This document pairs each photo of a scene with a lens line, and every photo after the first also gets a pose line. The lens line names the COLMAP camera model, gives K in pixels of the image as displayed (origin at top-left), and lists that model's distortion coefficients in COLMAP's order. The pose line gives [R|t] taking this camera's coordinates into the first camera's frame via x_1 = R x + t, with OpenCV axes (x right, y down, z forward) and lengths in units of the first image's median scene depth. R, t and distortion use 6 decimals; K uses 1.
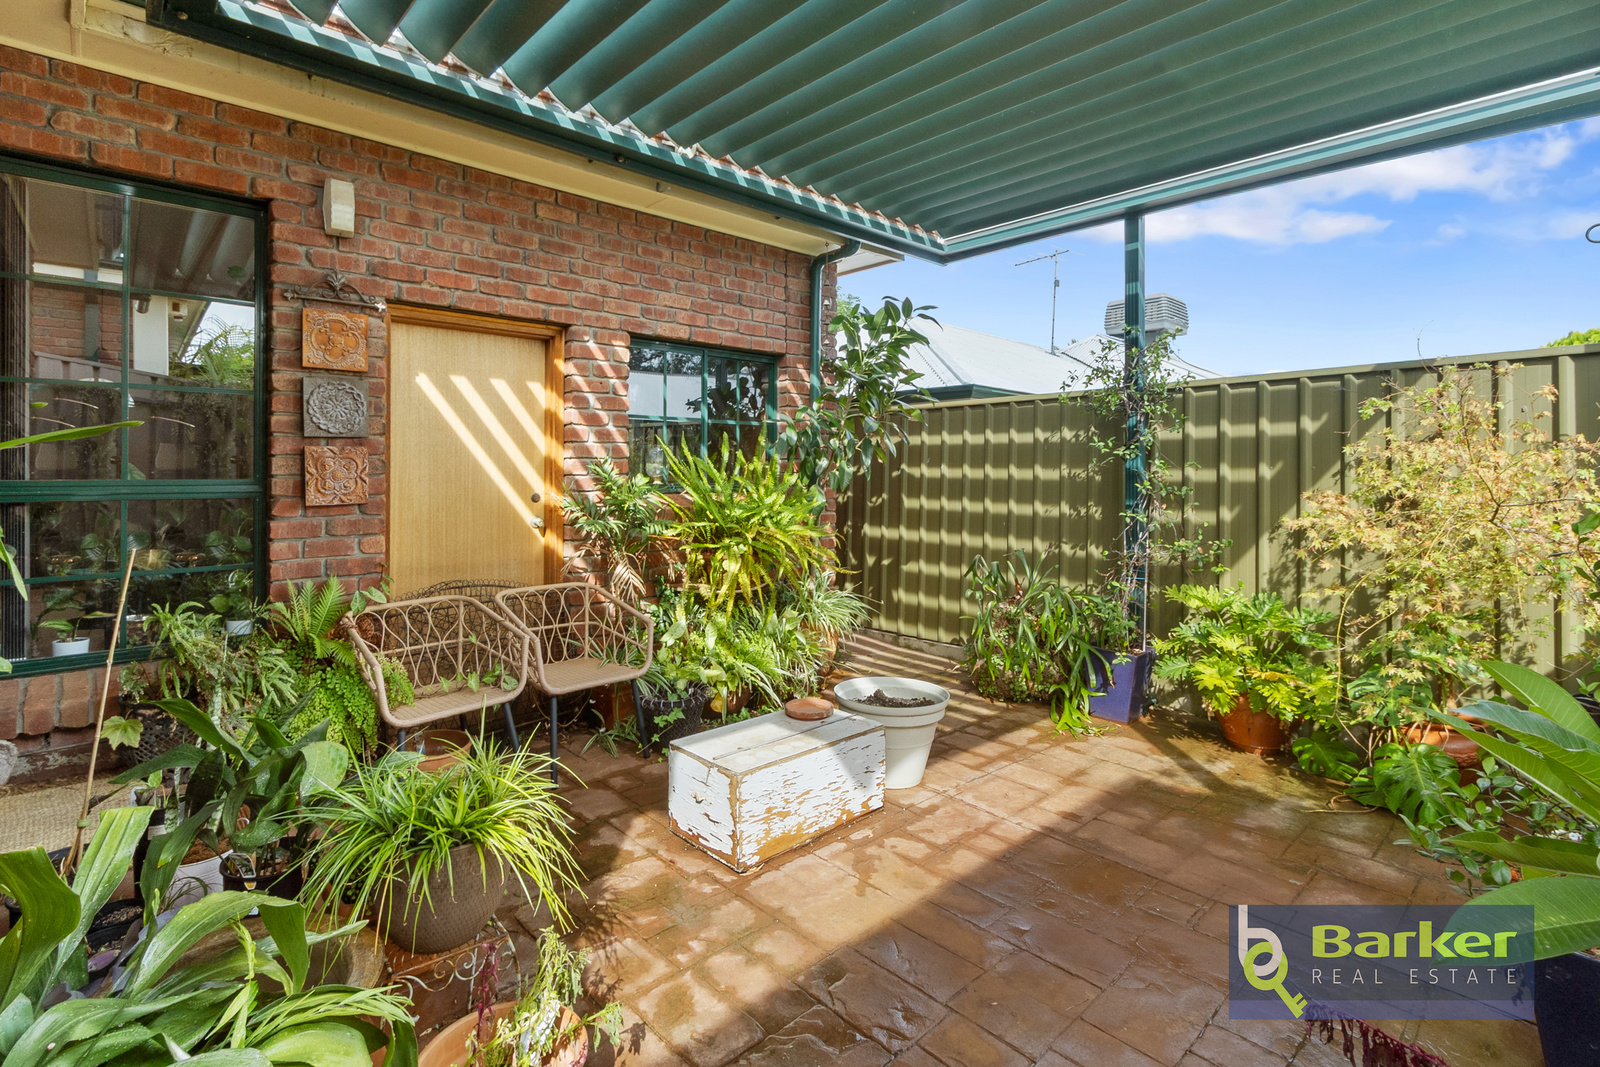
lens RADIAL K [[747.9, 0, 814.2], [0, 747.9, 474.5], [0, 0, 1]] dist [0.003862, -0.001682]
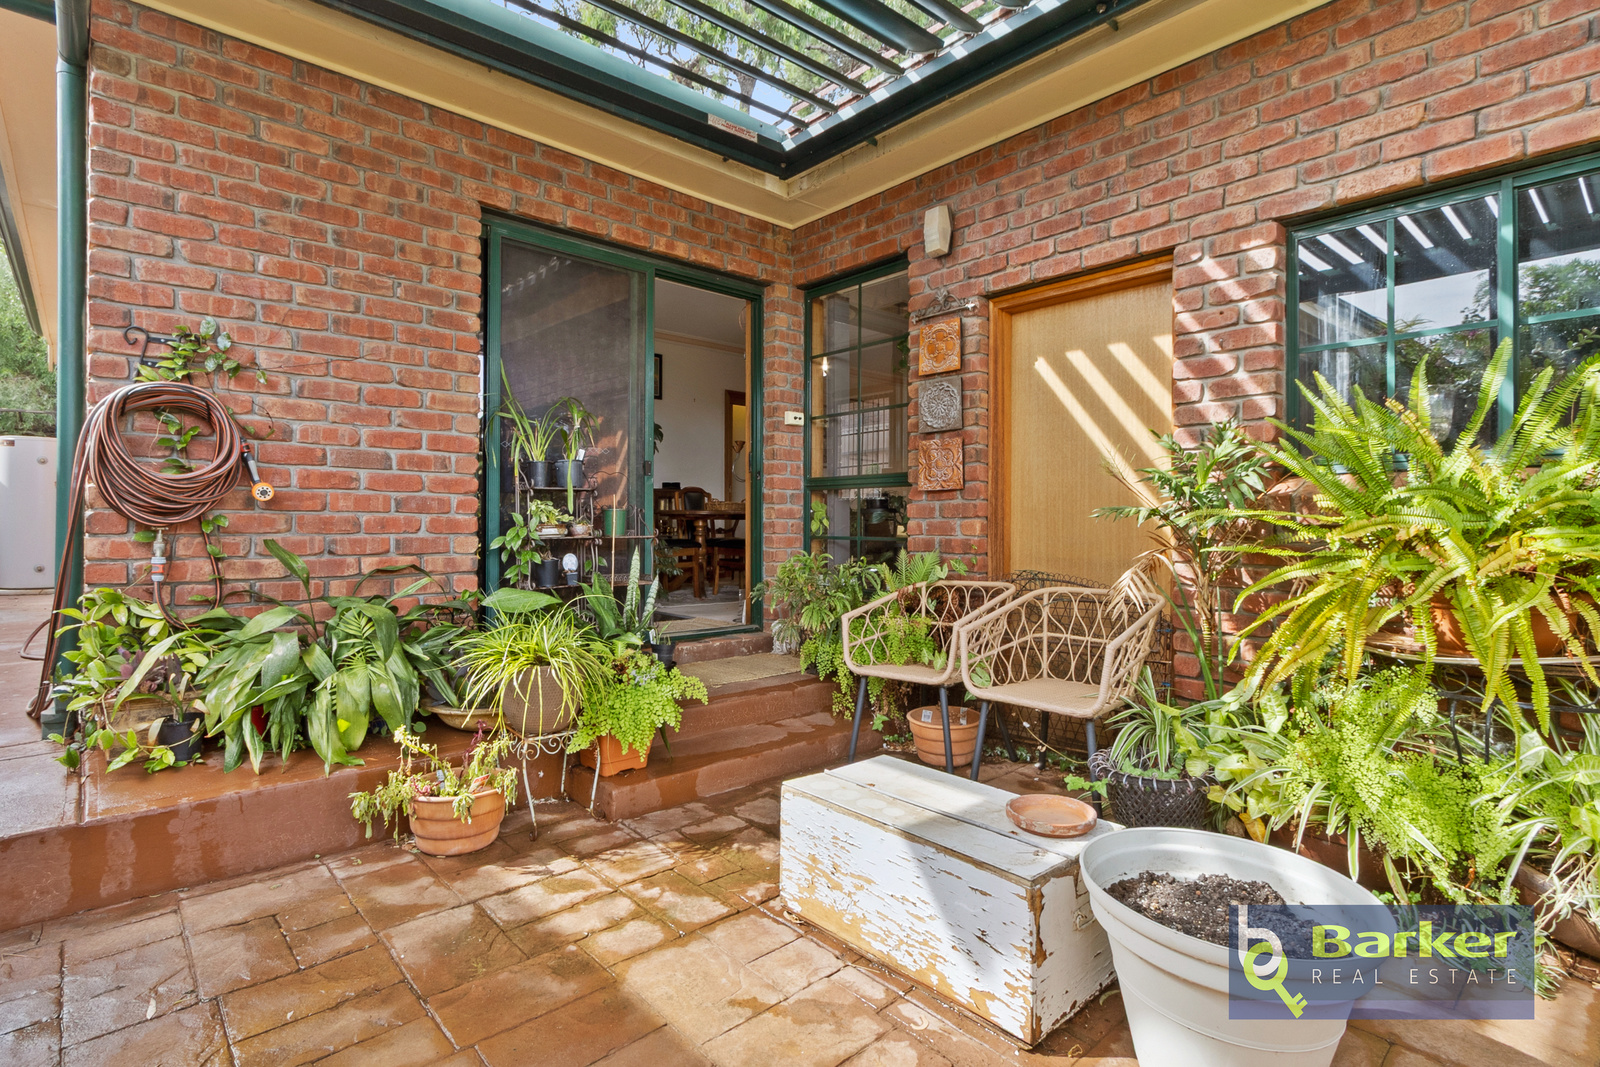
lens RADIAL K [[804.5, 0, 801.0], [0, 804.5, 527.3], [0, 0, 1]] dist [-0.001200, -0.000864]
pose [[-0.041419, 0.003099, -0.999137, 0.544545], [-0.001598, 0.999994, 0.003168, 0.084099], [0.999141, 0.001728, -0.041414, 0.749440]]
